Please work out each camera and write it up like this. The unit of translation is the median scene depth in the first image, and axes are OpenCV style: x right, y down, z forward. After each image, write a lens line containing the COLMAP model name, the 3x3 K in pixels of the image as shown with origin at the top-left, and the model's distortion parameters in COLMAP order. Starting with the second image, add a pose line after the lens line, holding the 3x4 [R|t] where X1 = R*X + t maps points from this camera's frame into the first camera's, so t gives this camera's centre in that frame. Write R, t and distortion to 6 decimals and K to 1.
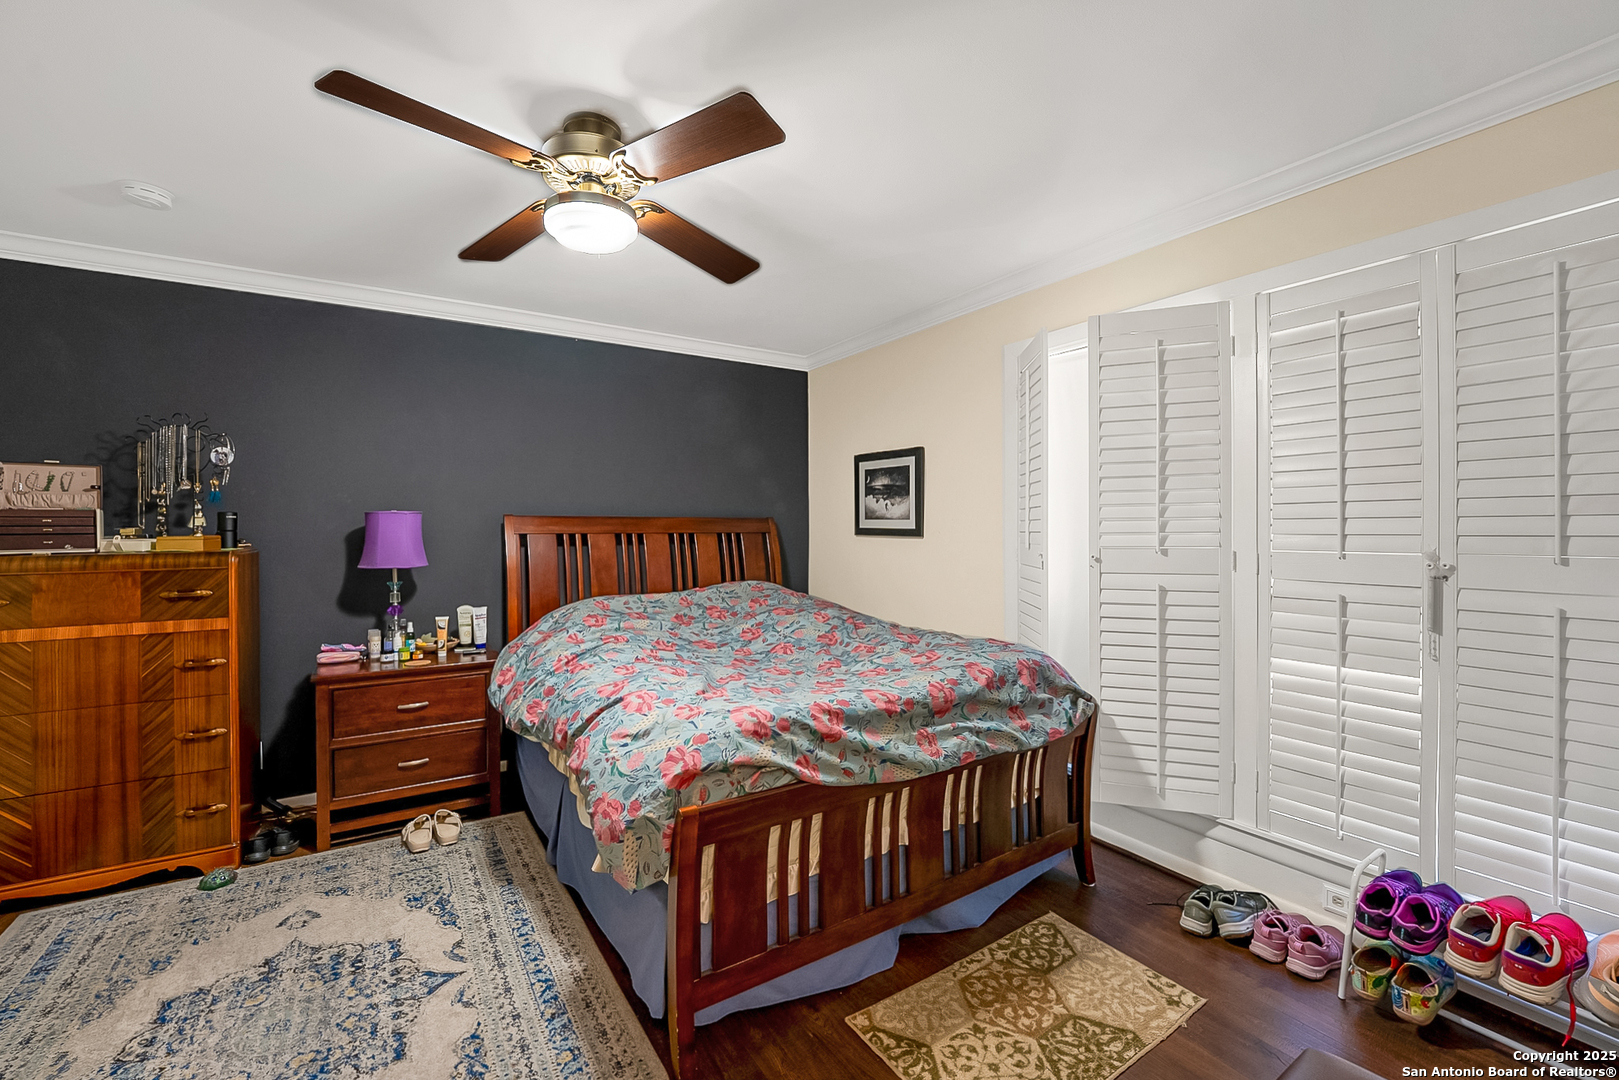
lens RADIAL K [[665.9, 0, 808.9], [0, 665.9, 518.7], [0, 0, 1]] dist [-0.014124, -0.000100]
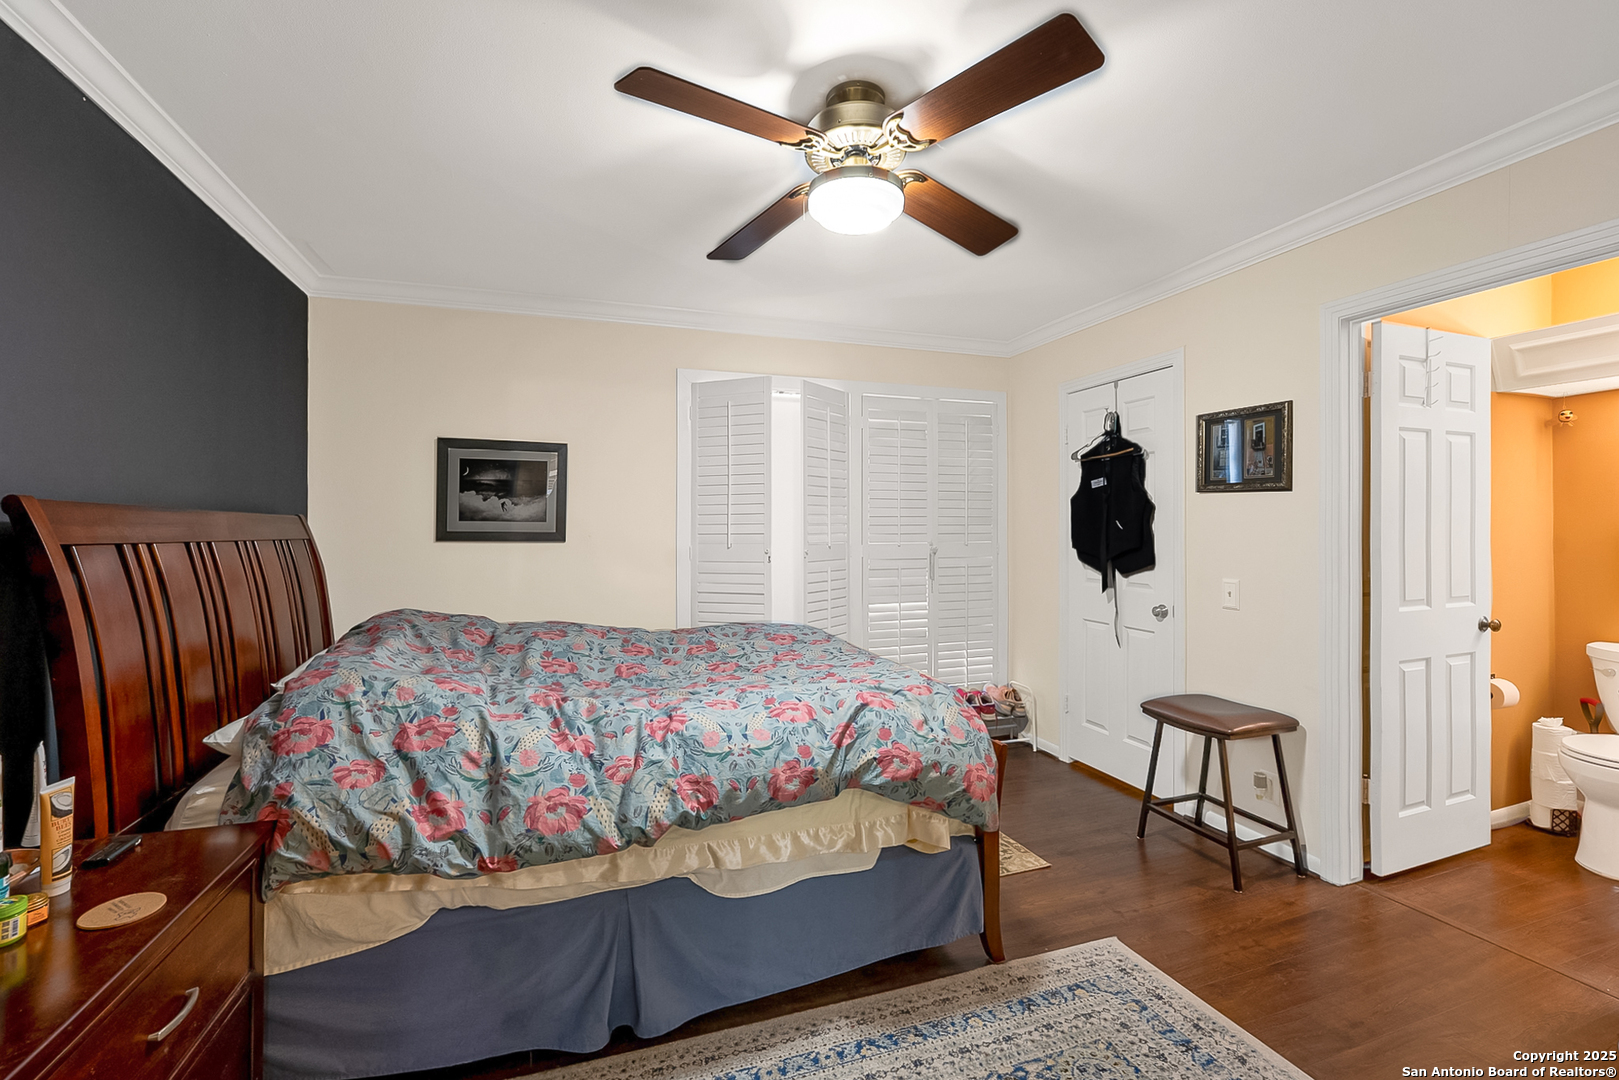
lens RADIAL K [[687.2, 0, 792.1], [0, 687.2, 516.6], [0, 0, 1]] dist [-0.016944, -0.000314]
pose [[0.258581, 0.021652, 0.965747, -0.675321], [-0.009420, 0.999758, -0.019892, 0.009758], [-0.965944, -0.003954, 0.258723, 0.443646]]
